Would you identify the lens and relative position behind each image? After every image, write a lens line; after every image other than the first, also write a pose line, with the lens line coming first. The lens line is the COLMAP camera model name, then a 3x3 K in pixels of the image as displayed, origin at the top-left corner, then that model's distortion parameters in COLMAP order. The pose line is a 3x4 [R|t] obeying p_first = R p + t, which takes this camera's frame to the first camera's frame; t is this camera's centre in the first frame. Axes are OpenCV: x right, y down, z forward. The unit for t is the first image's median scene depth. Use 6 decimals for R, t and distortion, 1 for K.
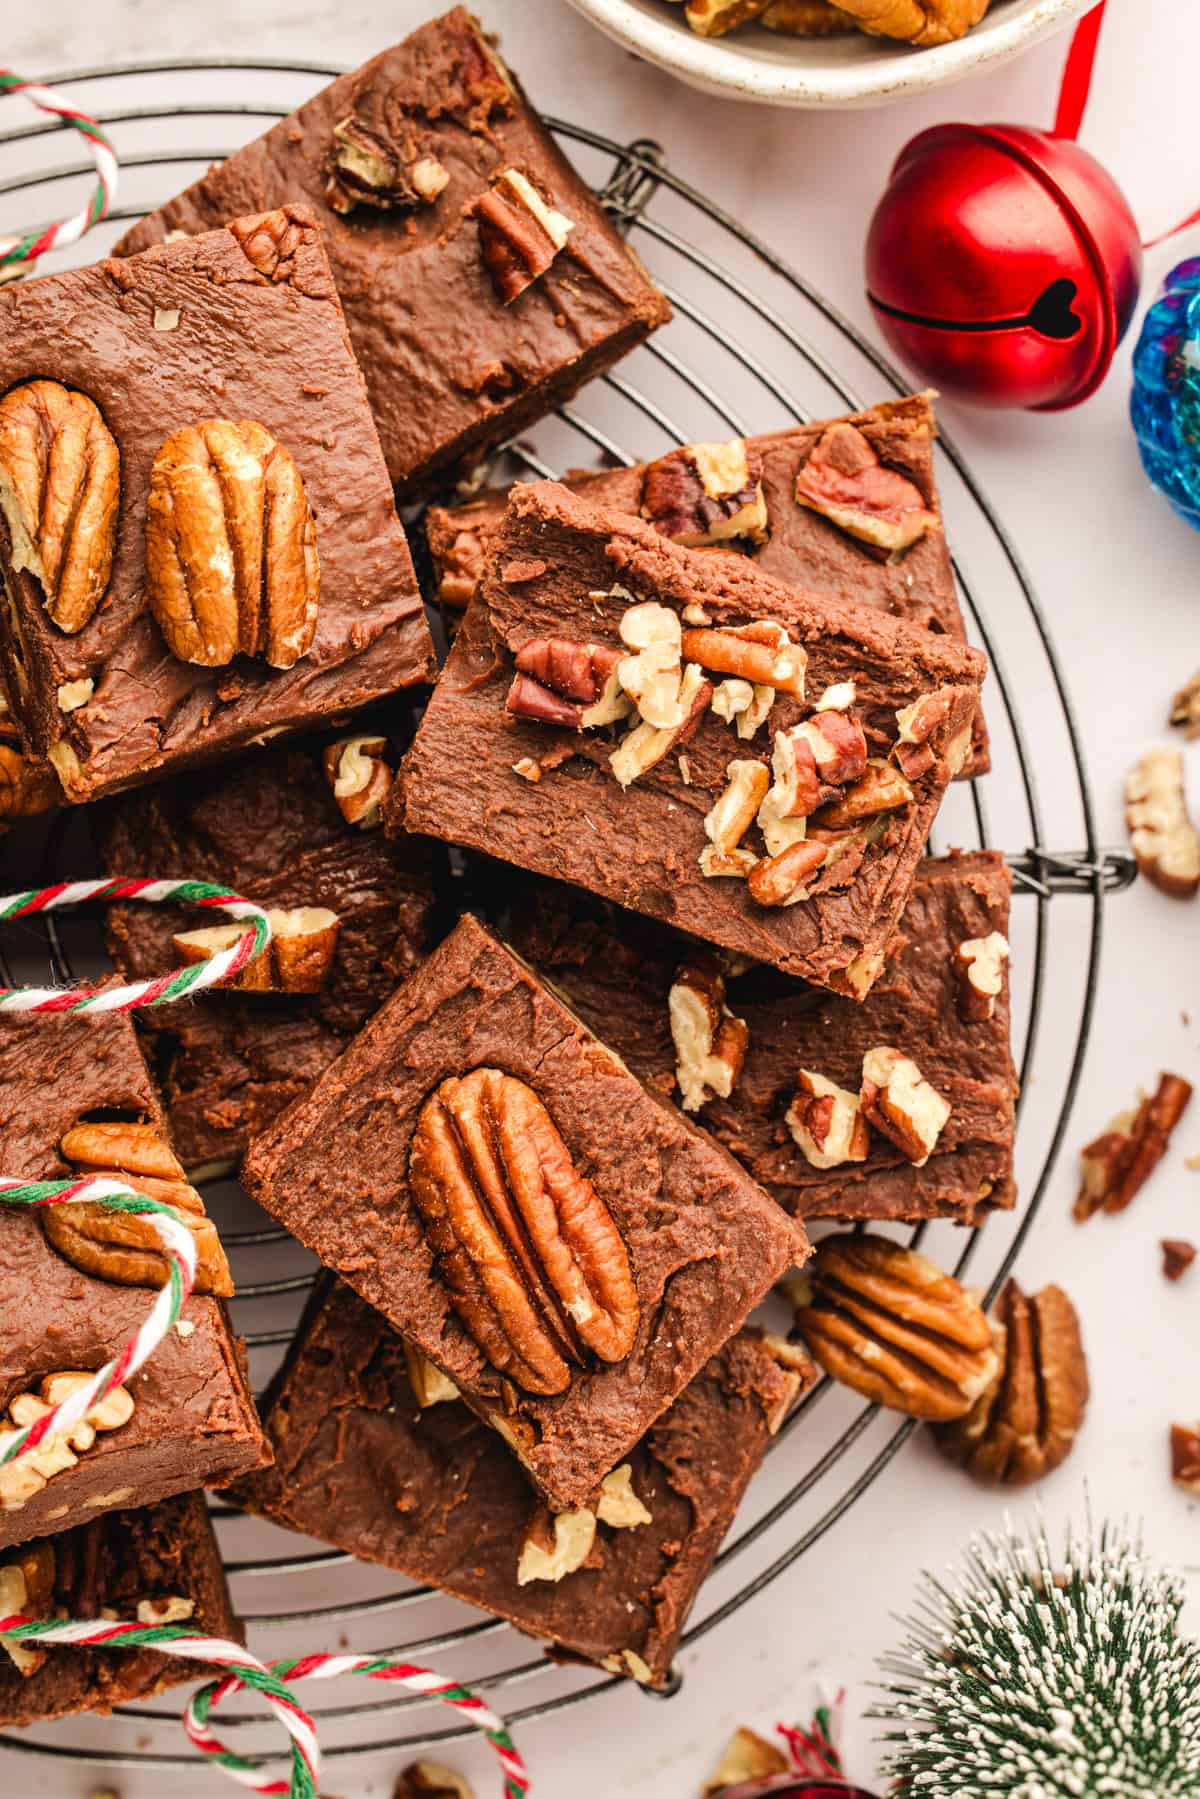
lens RADIAL K [[5353.1, 0, 528.6], [0, 5353.1, 894.7], [0, 0, 1]] dist [0.055102, 0.000000]
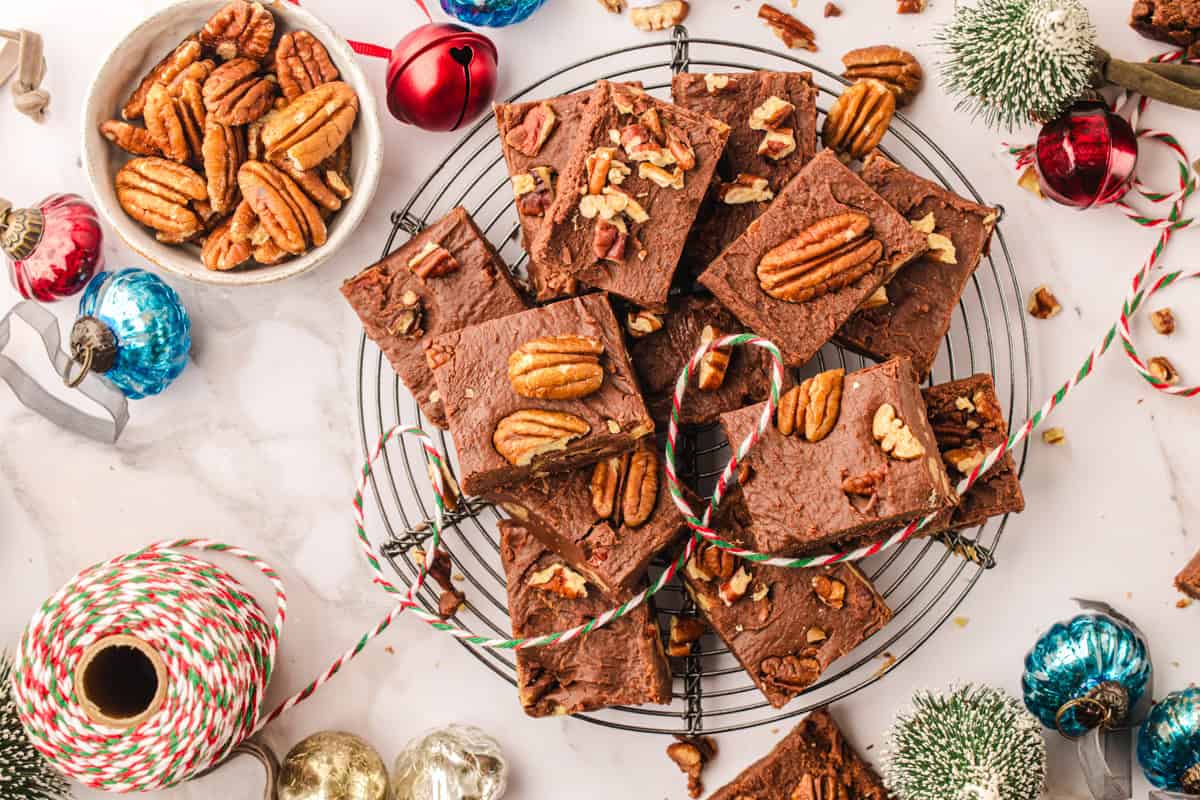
lens RADIAL K [[3570.7, 0, 605.3], [0, 3570.7, 404.4], [0, 0, 1]] dist [0.055102, 0.000000]
pose [[0.003036, -0.999535, 0.030353, -0.123319], [0.999980, 0.002866, -0.005647, -0.030765], [0.005557, 0.030369, 0.999523, -0.722695]]
